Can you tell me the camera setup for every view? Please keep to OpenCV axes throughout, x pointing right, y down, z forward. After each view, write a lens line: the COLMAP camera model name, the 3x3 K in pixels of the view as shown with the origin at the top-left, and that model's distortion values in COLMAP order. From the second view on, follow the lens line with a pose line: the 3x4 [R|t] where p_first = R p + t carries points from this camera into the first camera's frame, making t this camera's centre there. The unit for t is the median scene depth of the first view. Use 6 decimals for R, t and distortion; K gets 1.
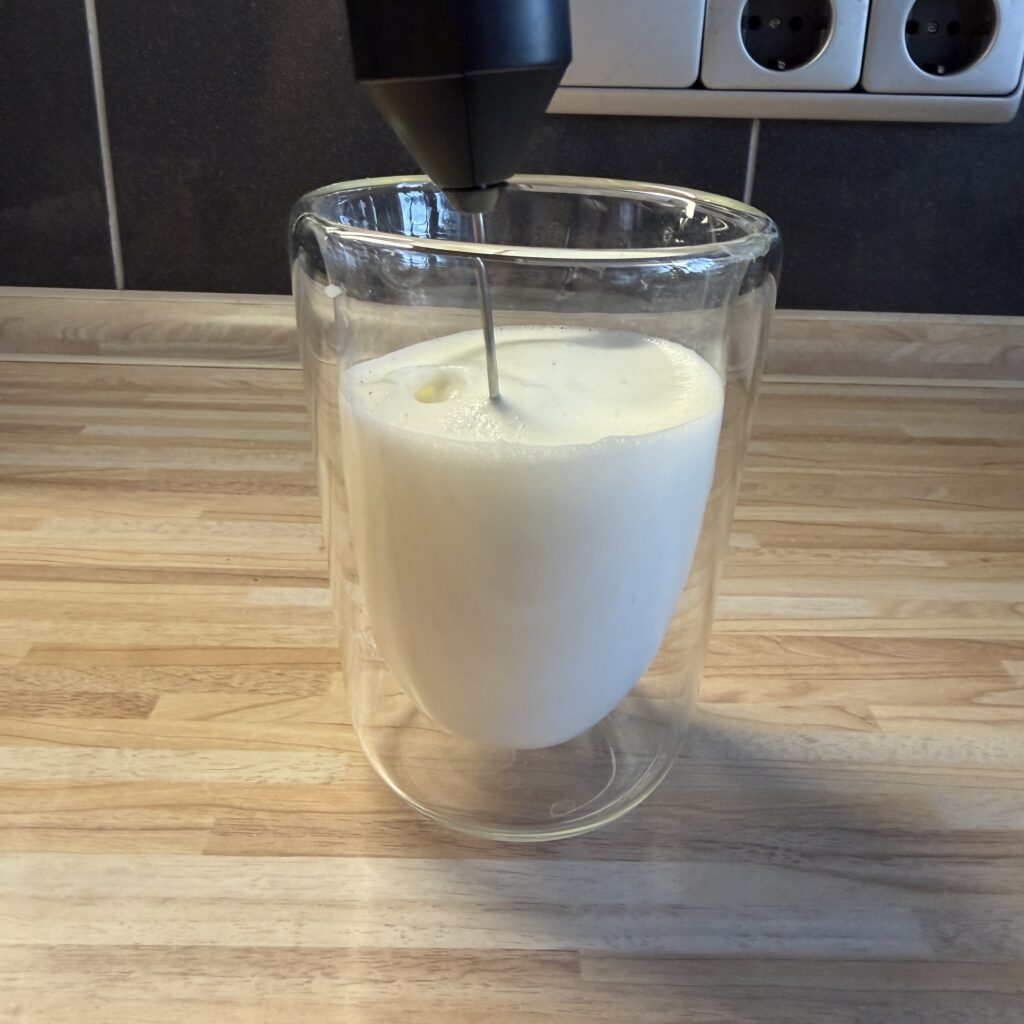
lens RADIAL K [[981.6, 0, 509.0], [0, 981.6, 429.7], [0, 0, 1]] dist [0.001276, 0.005492]
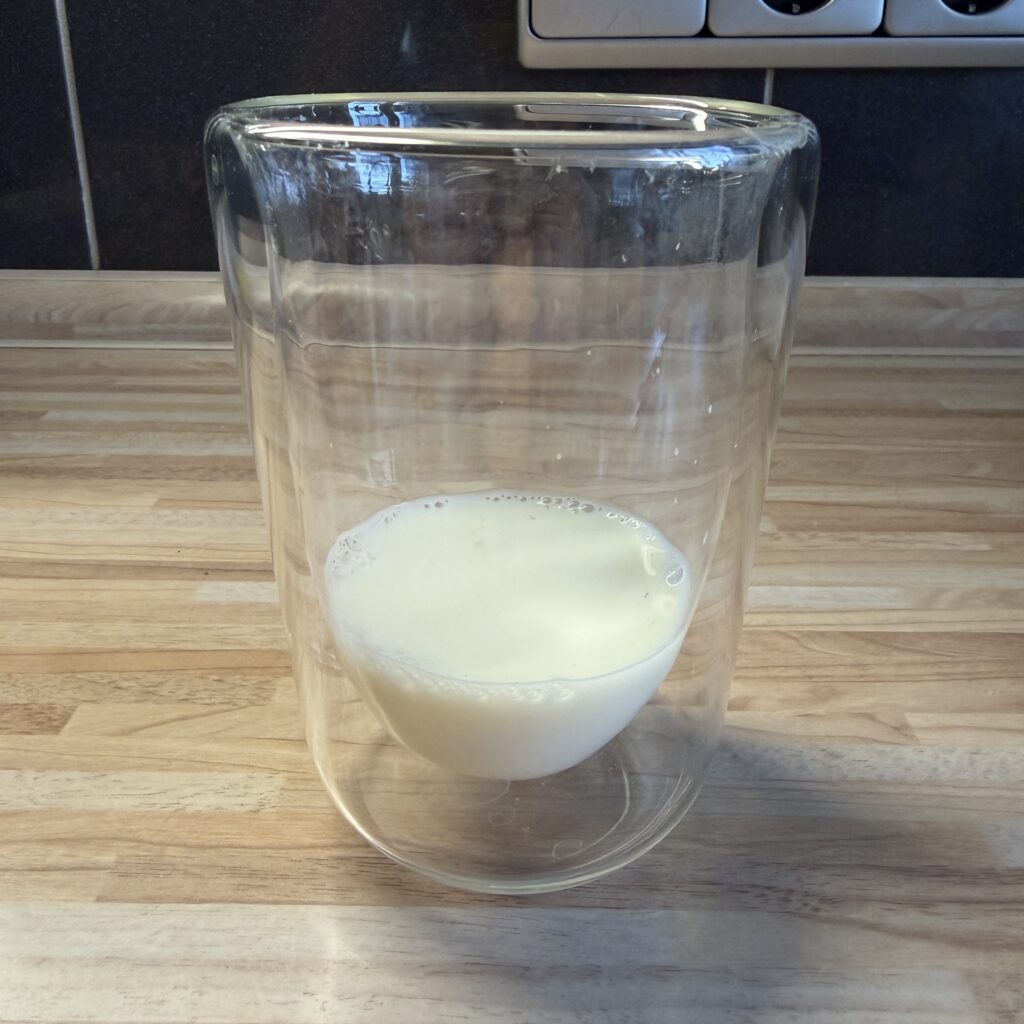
lens RADIAL K [[979.3, 0, 506.7], [0, 979.3, 422.3], [0, 0, 1]] dist [-0.004567, 0.017911]
pose [[0.999316, -0.016101, -0.033292, 0.053334], [0.015976, 0.999864, -0.004013, 0.026642], [0.033352, 0.003478, 0.999438, 0.135842]]
